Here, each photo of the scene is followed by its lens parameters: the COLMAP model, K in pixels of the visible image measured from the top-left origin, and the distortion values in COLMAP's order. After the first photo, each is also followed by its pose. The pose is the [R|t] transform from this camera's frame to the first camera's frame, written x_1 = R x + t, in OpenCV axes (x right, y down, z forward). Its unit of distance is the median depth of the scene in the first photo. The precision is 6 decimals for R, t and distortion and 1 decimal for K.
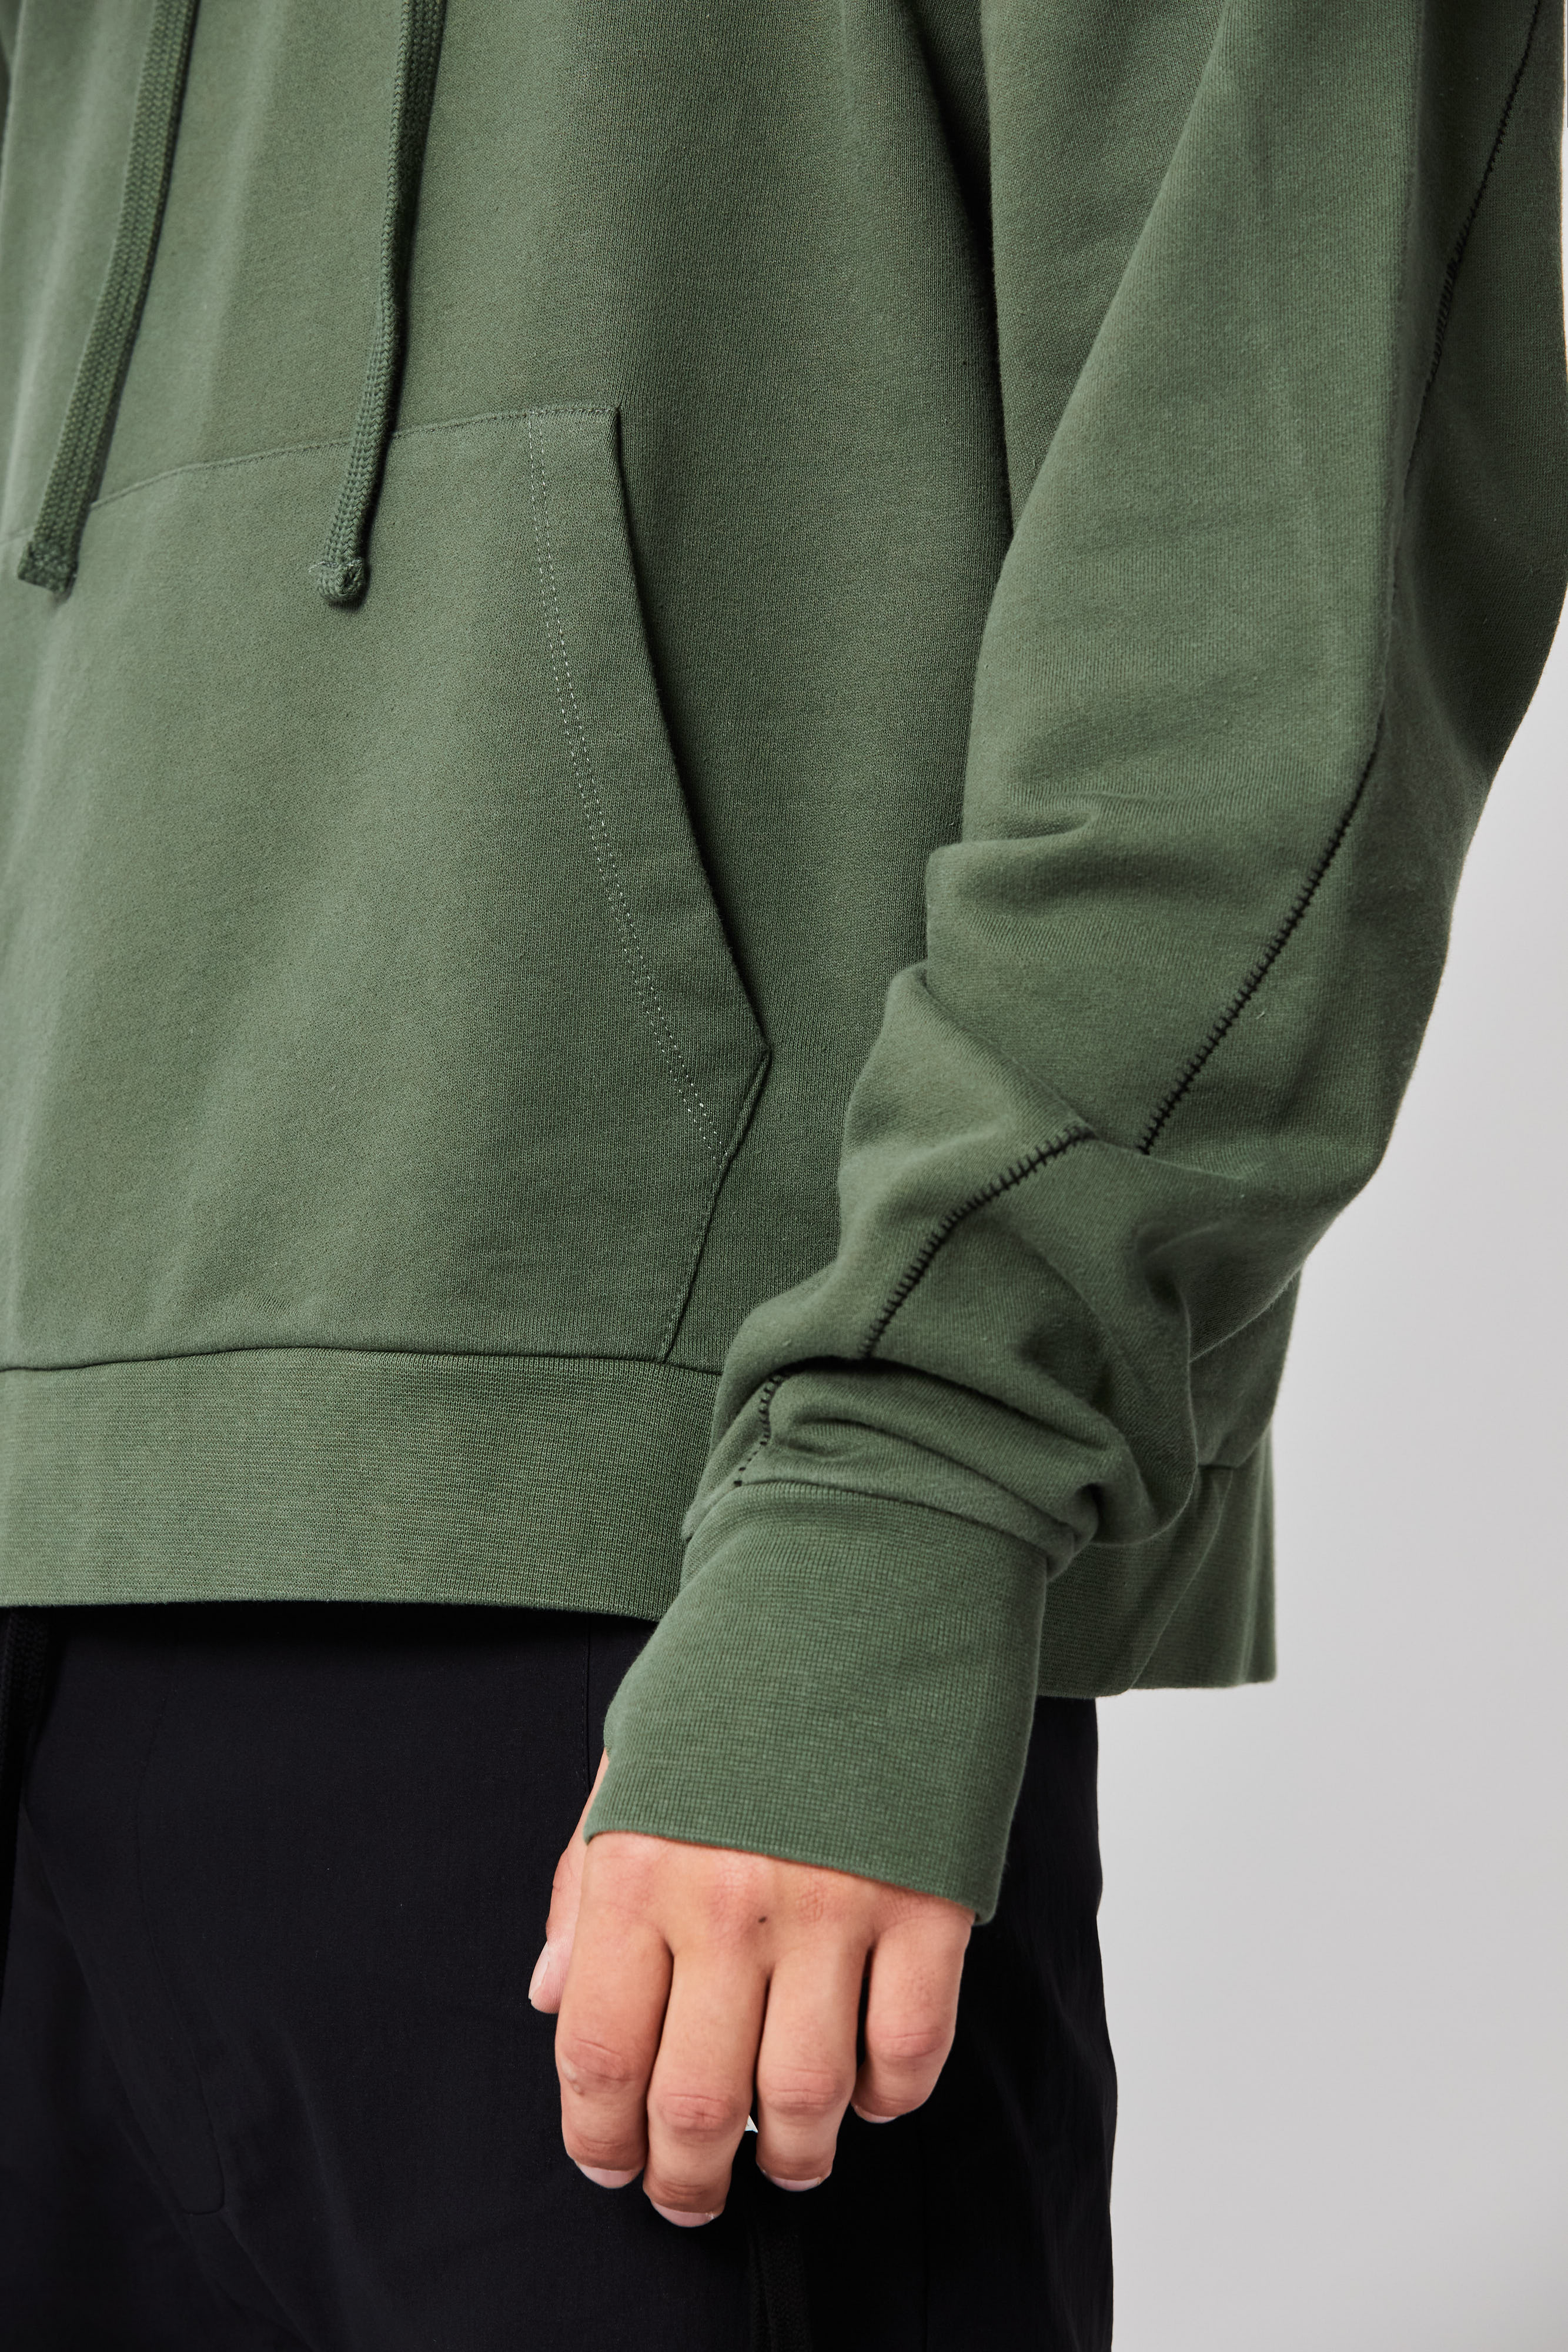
lens RADIAL K [[8101.4, 0, 784.0], [0, 8101.4, 1176.0], [0, 0, 1]] dist [0.327101, 4.743983]
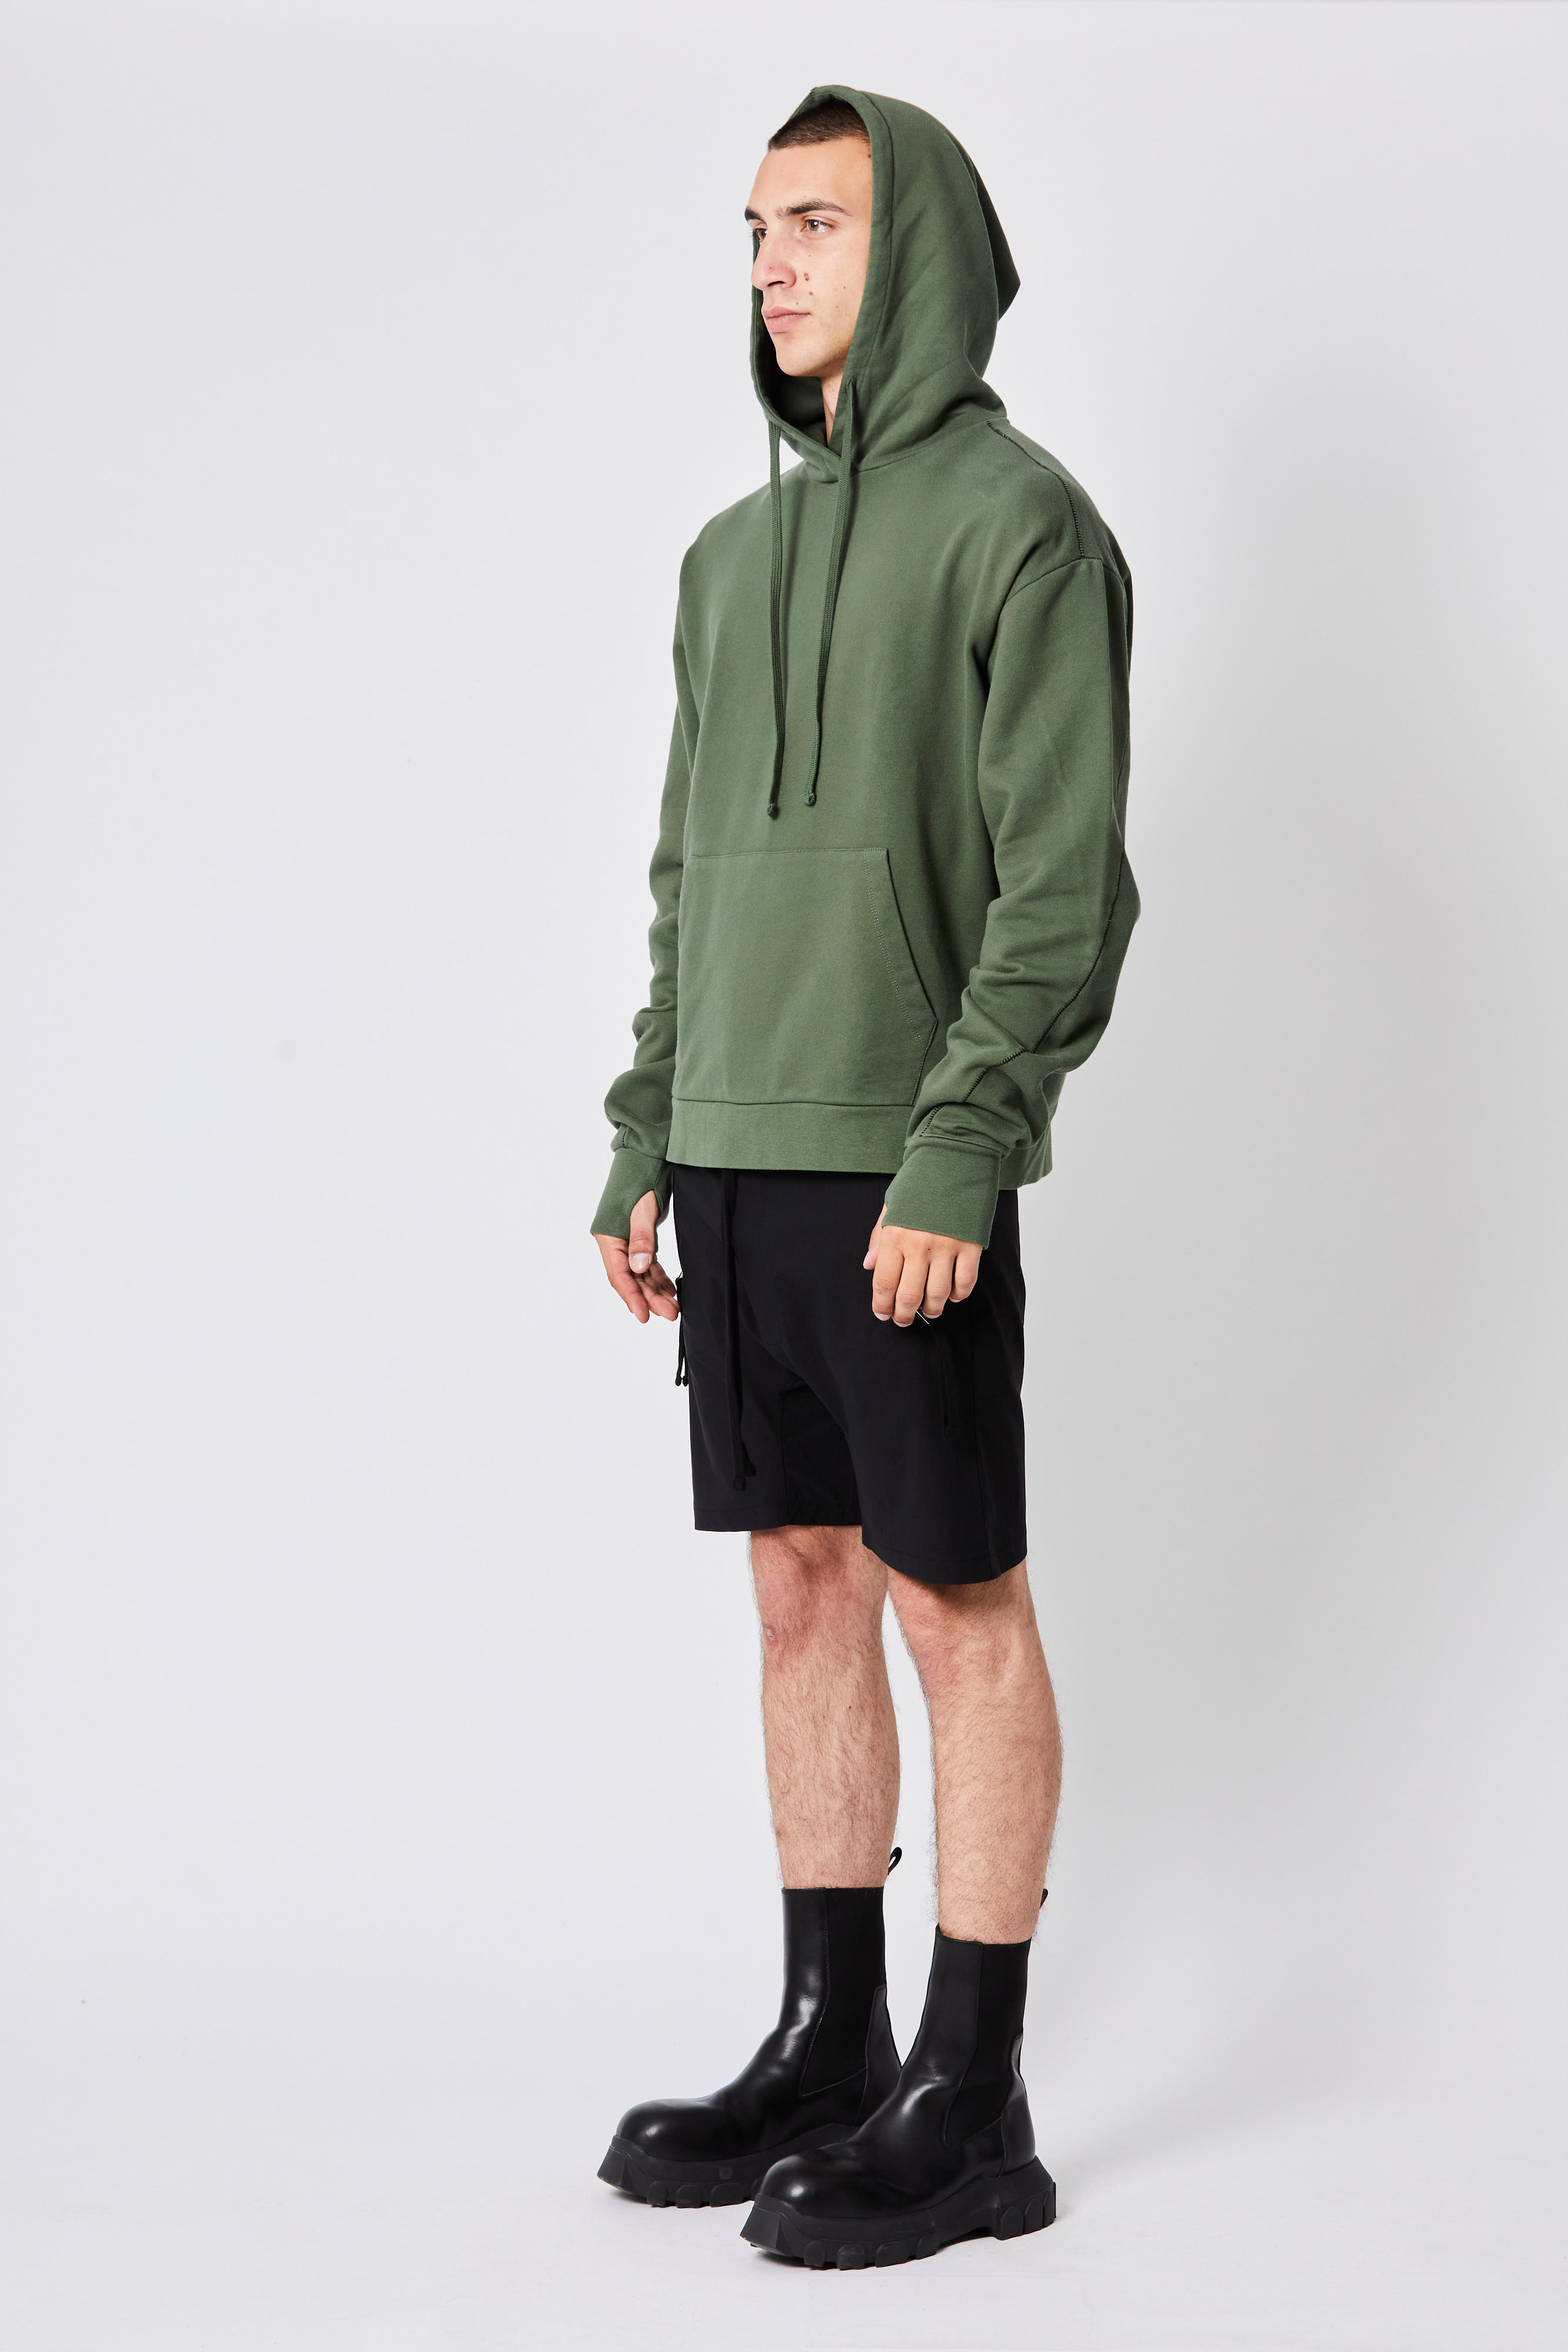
lens RADIAL K [[4817.9, 0, 784.0], [0, 4817.9, 1176.0], [0, 0, 1]] dist [-1.654635, 0.004290]
pose [[0.997152, -0.014383, 0.074028, -0.234156], [0.006546, 0.994446, 0.105048, -0.176768], [-0.075127, -0.104264, 0.991708, -1.201176]]
